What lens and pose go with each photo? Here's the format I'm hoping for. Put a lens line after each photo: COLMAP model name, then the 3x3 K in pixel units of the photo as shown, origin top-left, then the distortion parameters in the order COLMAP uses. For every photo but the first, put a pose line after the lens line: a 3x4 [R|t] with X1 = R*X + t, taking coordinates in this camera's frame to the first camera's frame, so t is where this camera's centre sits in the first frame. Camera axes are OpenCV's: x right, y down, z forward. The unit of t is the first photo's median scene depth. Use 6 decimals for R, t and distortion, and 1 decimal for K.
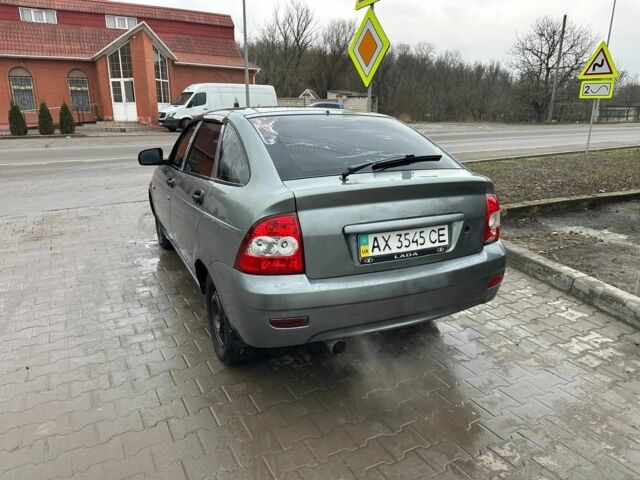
lens RADIAL K [[435.7, 0, 319.1], [0, 435.7, 237.8], [0, 0, 1]] dist [0.033132, -0.000067]
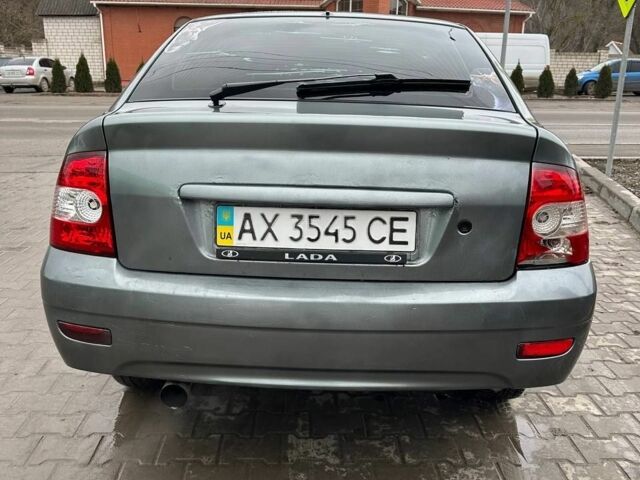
lens RADIAL K [[588.5, 0, 321.3], [0, 588.5, 242.2], [0, 0, 1]] dist [-0.002337, 0.000000]
pose [[0.891119, 0.138898, -0.431988, 0.518654], [-0.140086, 0.989707, 0.029249, -0.000043], [0.431604, 0.034451, 0.901405, 0.365569]]
